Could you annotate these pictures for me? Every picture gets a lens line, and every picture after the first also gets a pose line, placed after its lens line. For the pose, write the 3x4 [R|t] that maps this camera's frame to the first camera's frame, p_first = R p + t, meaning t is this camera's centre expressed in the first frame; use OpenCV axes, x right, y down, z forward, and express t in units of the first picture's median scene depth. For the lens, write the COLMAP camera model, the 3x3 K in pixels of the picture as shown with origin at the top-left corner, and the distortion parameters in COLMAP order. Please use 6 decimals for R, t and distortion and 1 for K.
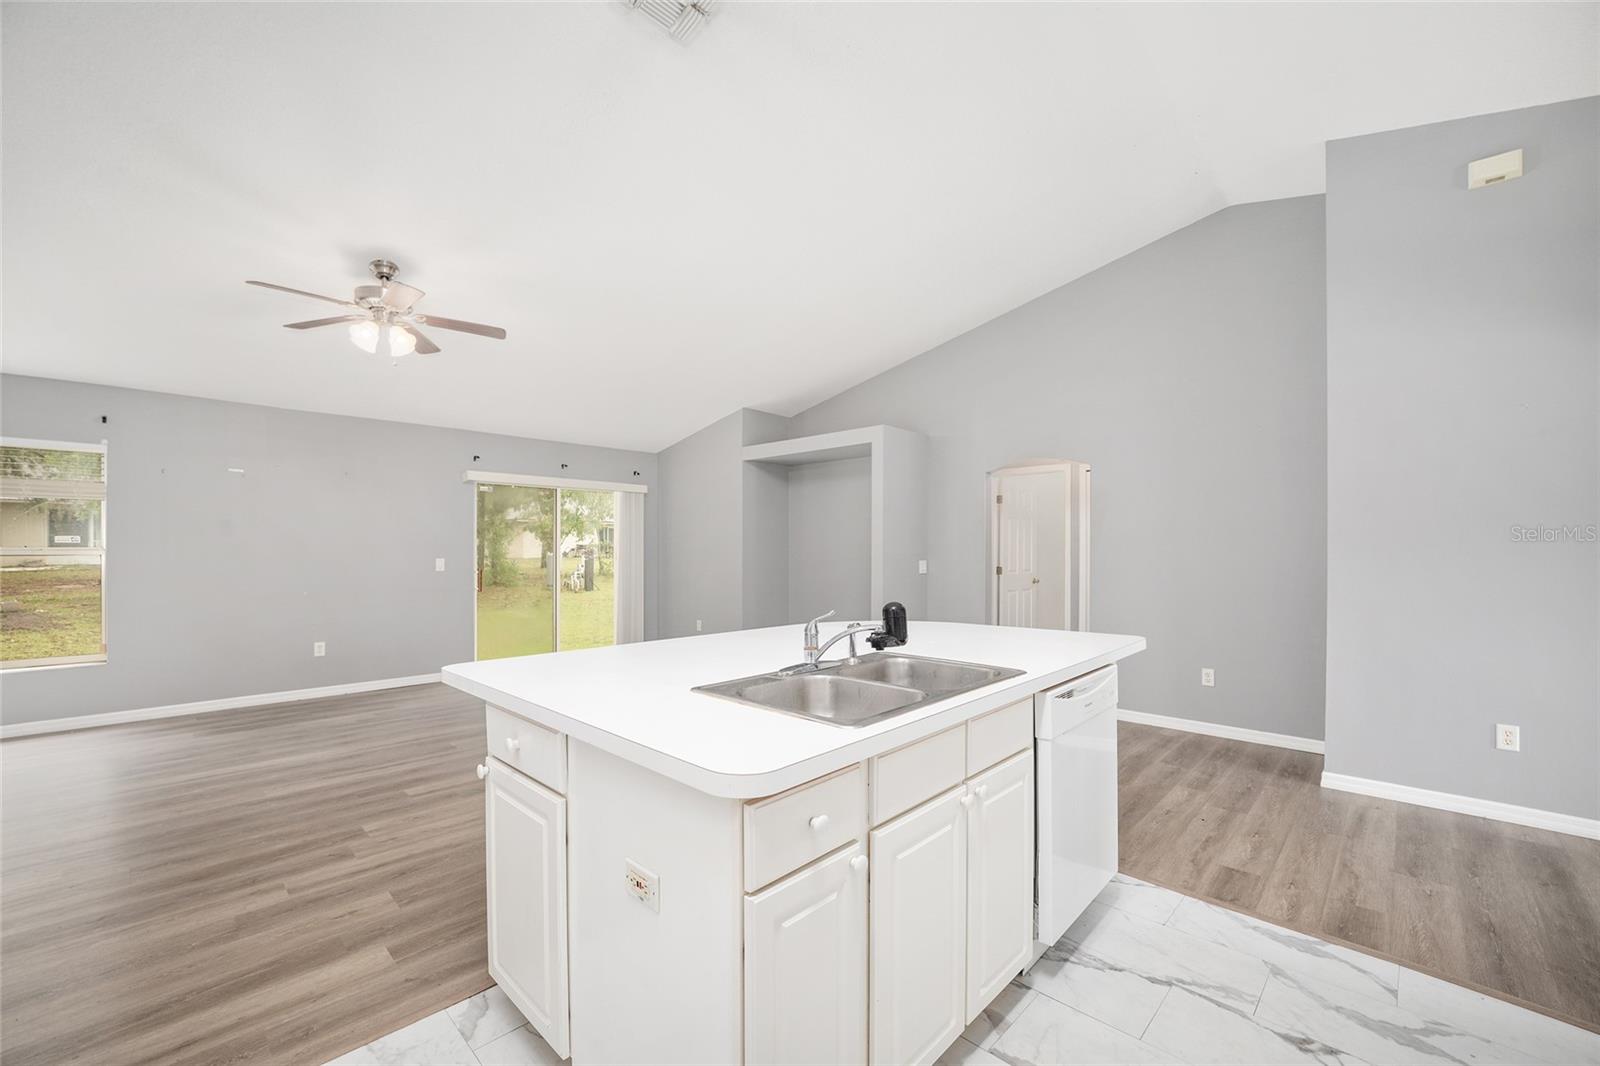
lens RADIAL K [[649.0, 0, 805.1], [0, 649.0, 547.4], [0, 0, 1]] dist [-0.029439, 0.005119]
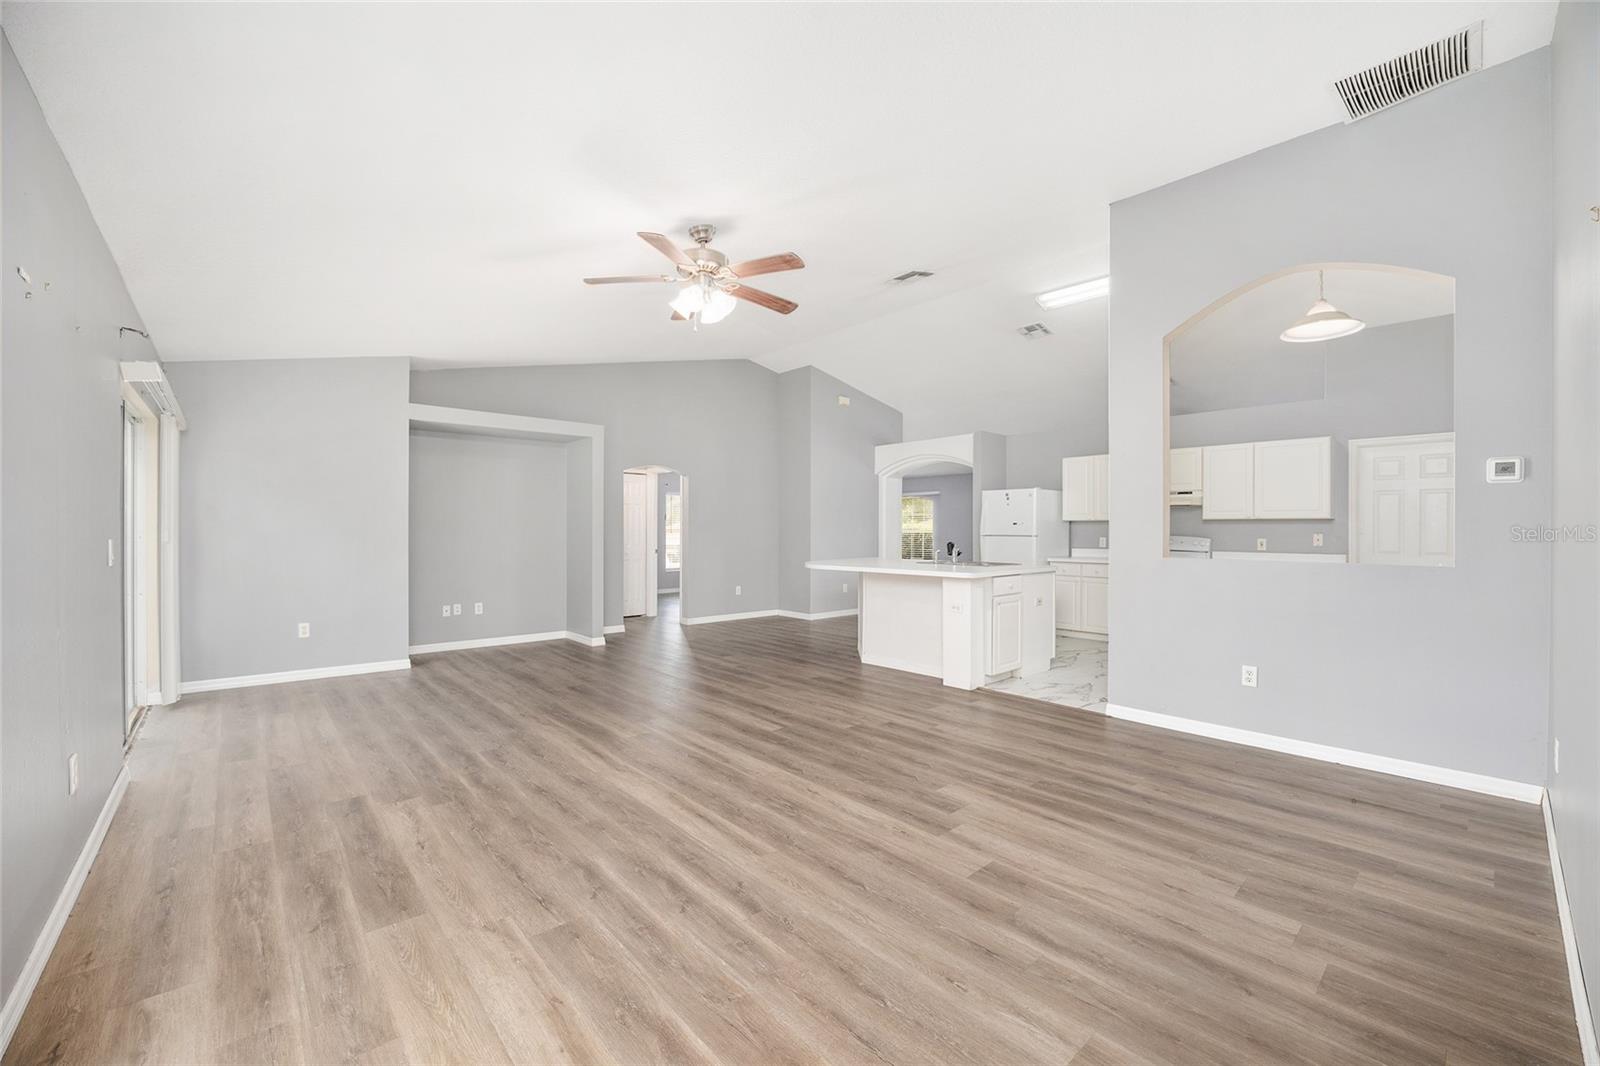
lens RADIAL K [[643.0, 0, 803.6], [0, 643.0, 535.7], [0, 0, 1]] dist [-0.028597, 0.004433]
pose [[0.076853, -0.009757, 0.996995, -1.990507], [-0.003823, 0.999942, 0.010081, 0.016067], [-0.997035, -0.004586, 0.076811, 0.956468]]
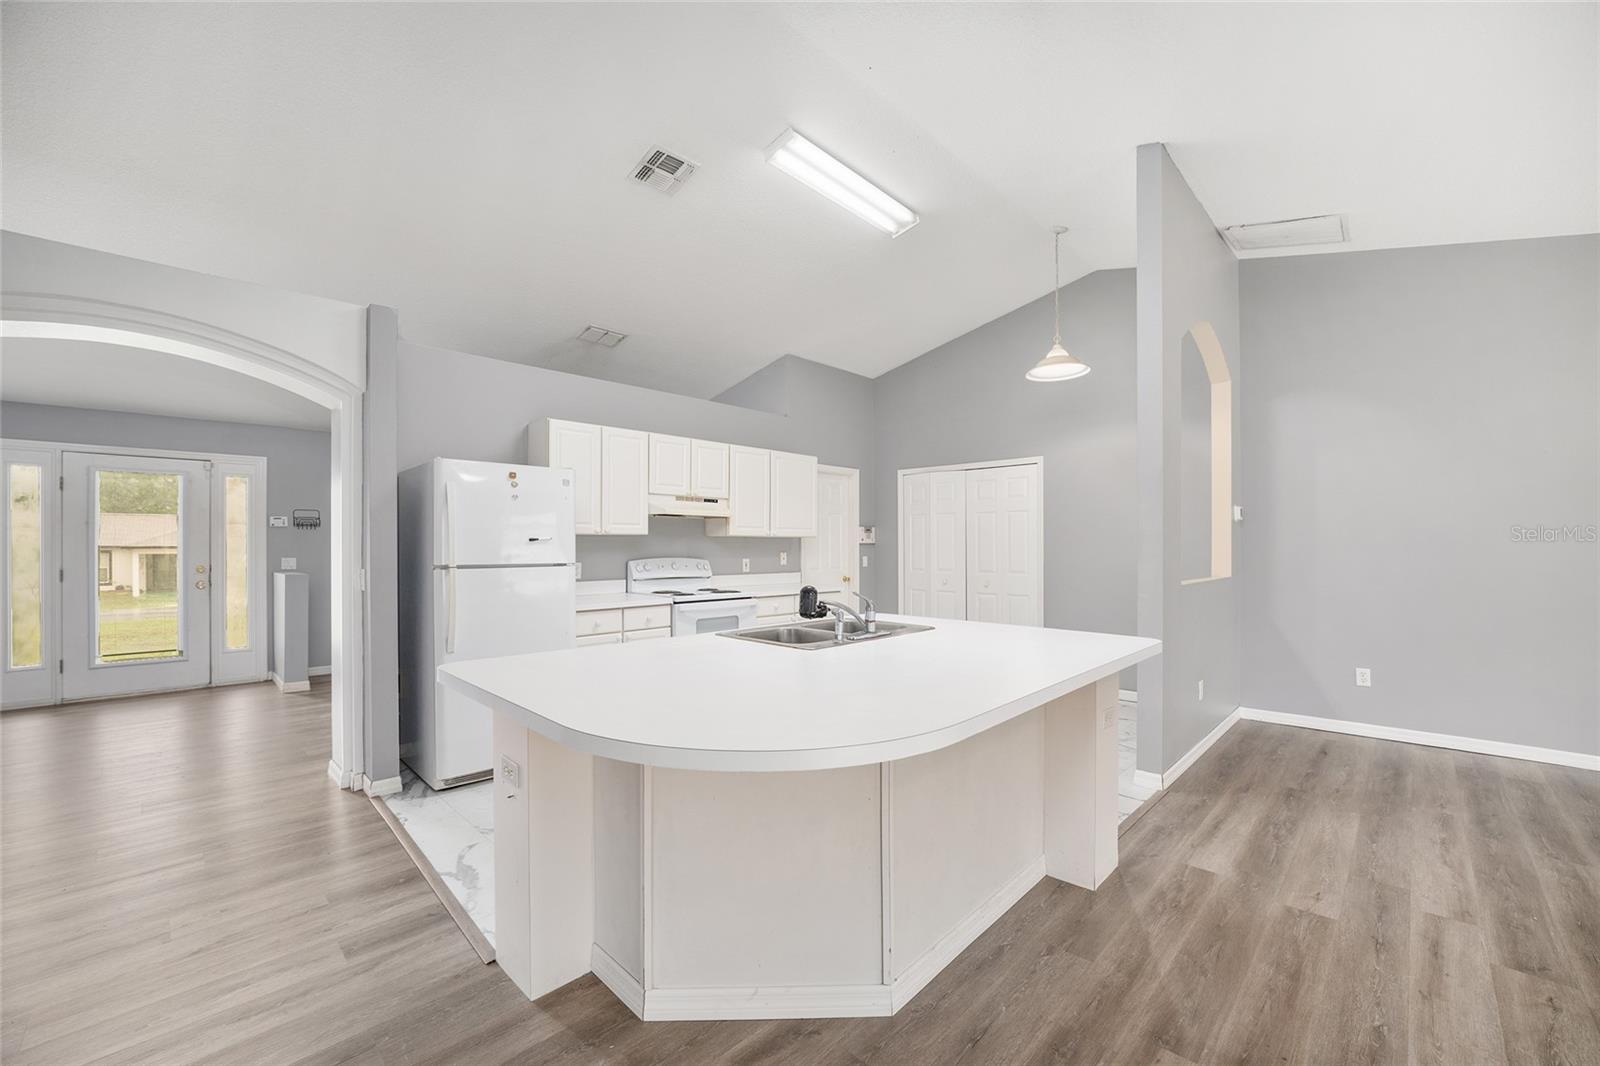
lens RADIAL K [[649.0, 0, 805.1], [0, 649.0, 547.4], [0, 0, 1]] dist [-0.029439, 0.005119]
pose [[-0.999976, -0.002541, 0.006436, 0.087630], [-0.002518, 0.999990, 0.003613, -0.000200], [-0.006445, 0.003597, -0.999973, 1.511113]]
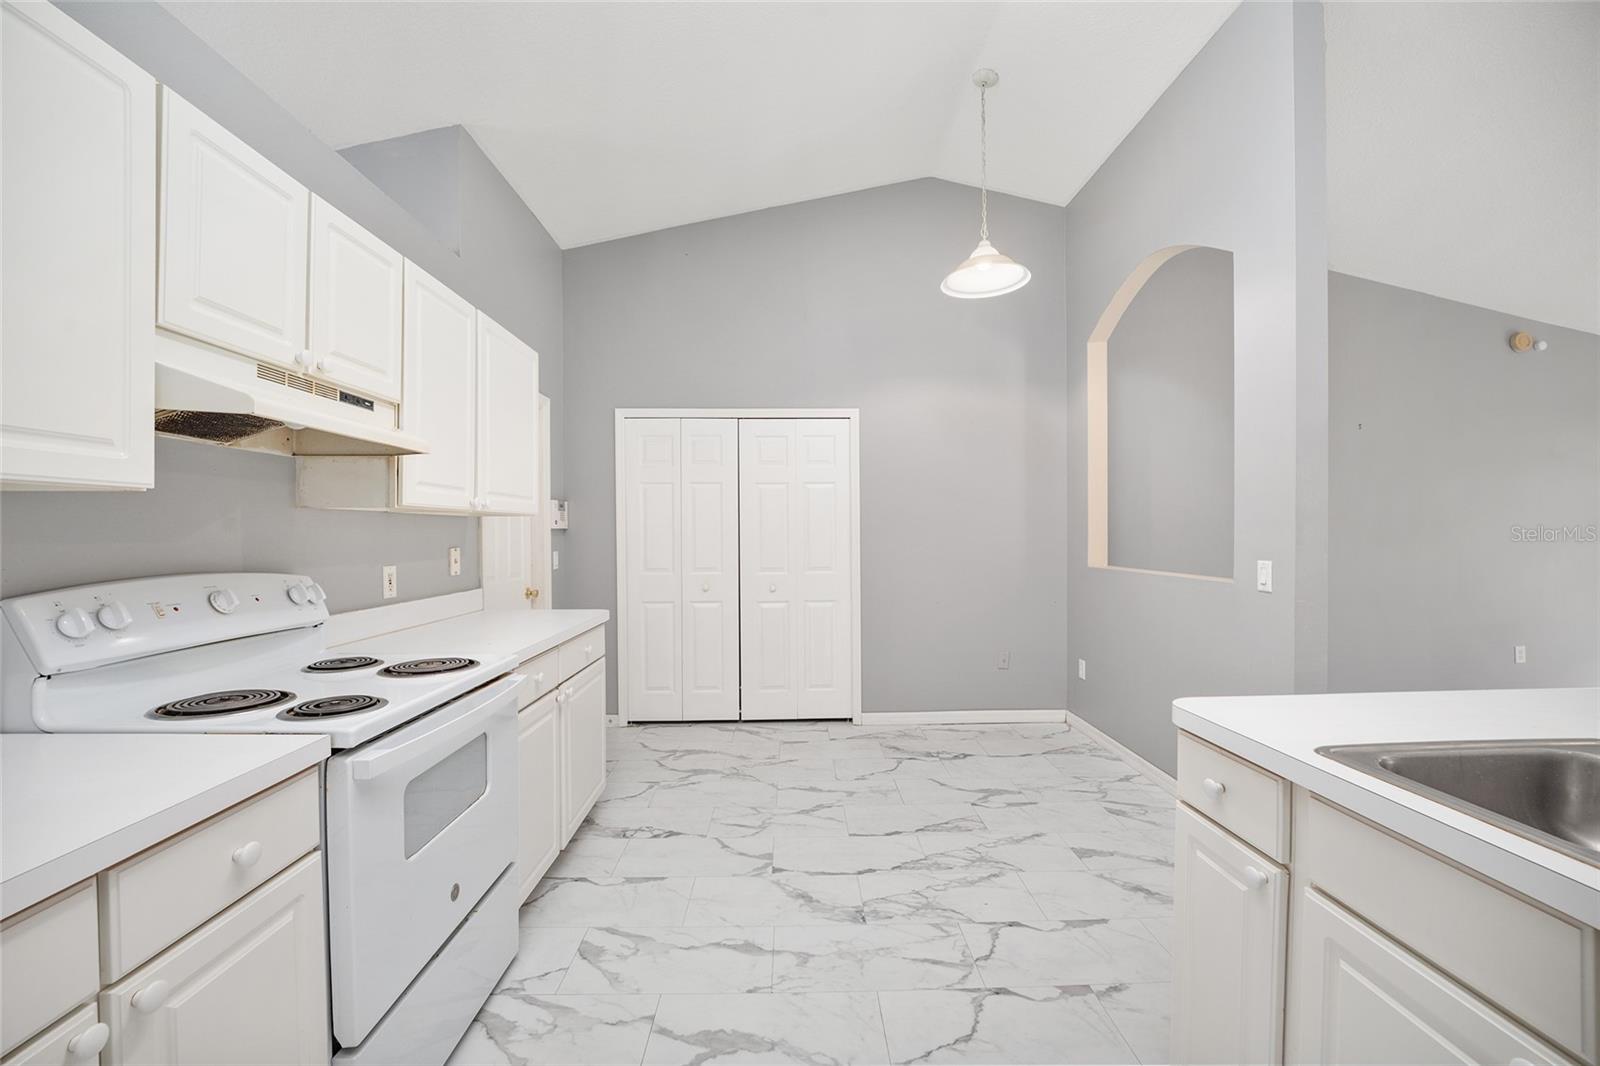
lens RADIAL K [[643.0, 0, 803.6], [0, 643.0, 535.7], [0, 0, 1]] dist [-0.028597, 0.004433]
pose [[-0.705489, 0.005886, -0.708696, 0.471241], [0.002446, 0.999980, 0.005870, 0.001507], [0.708716, 0.002408, -0.705489, 0.478931]]
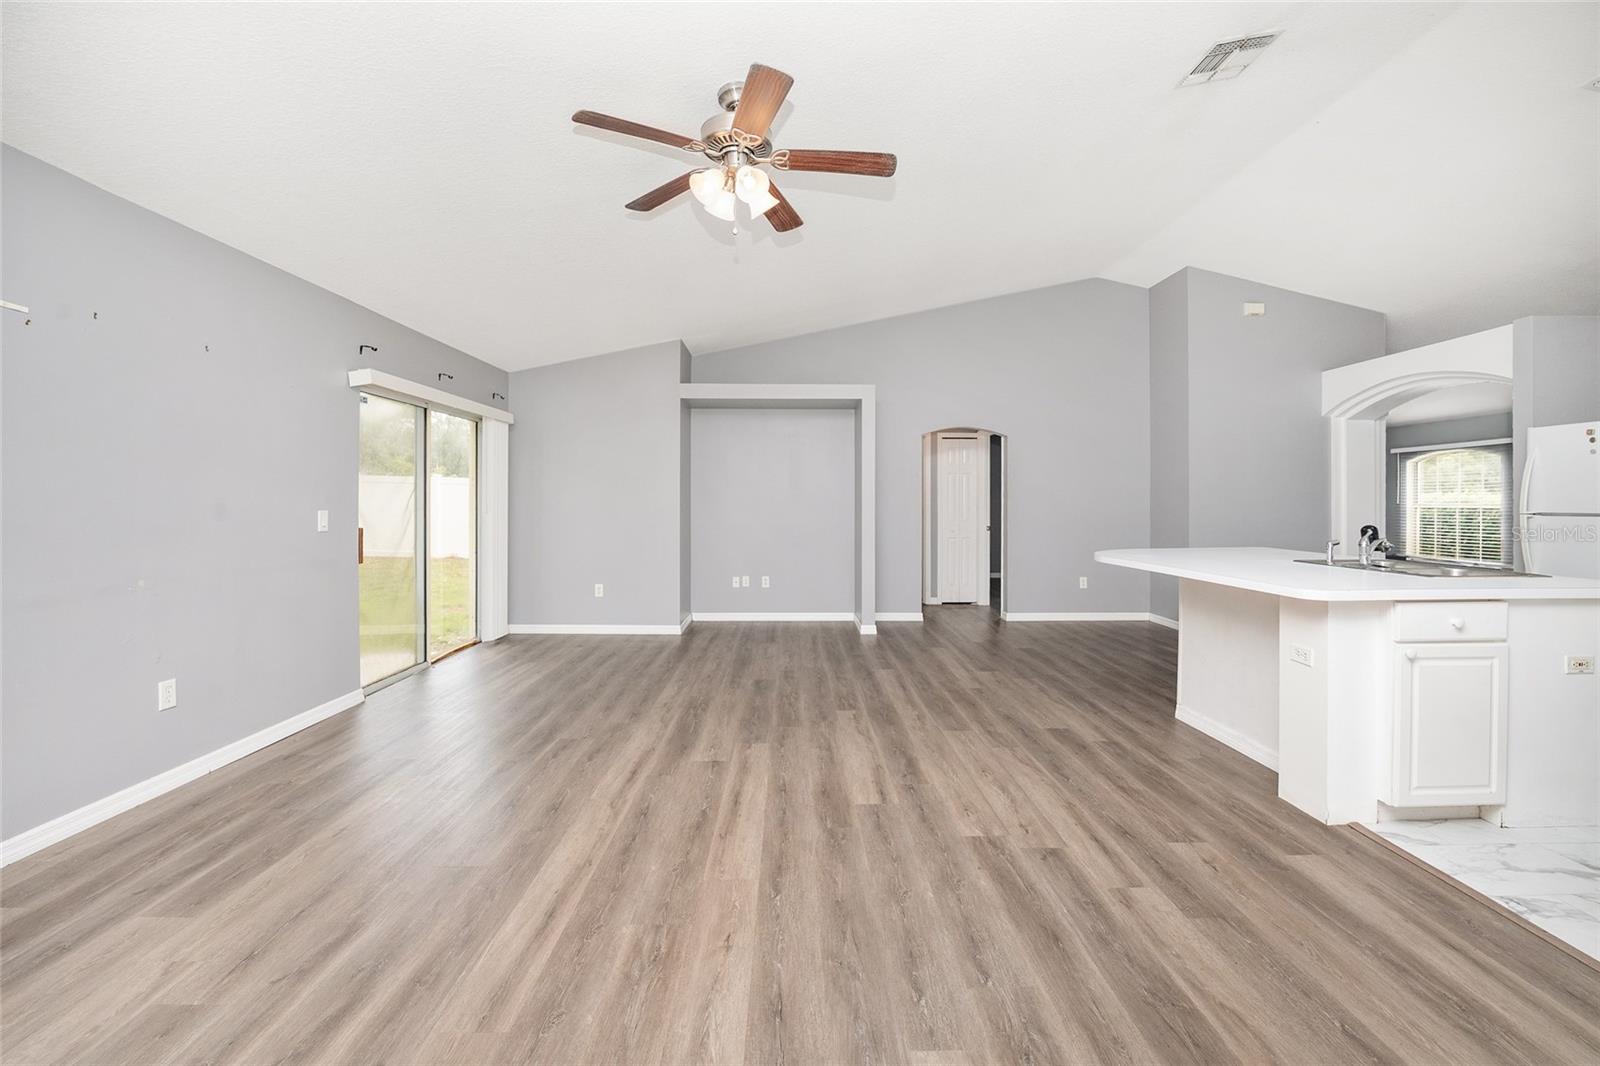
lens RADIAL K [[658.1, 0, 805.4], [0, 658.1, 498.9], [0, 0, 1]] dist [-0.019860, 0.000009]
pose [[0.710603, 0.004284, 0.703580, -1.374959], [-0.002084, 0.999990, -0.003984, 0.016609], [-0.703590, 0.001364, 0.710605, 0.538113]]
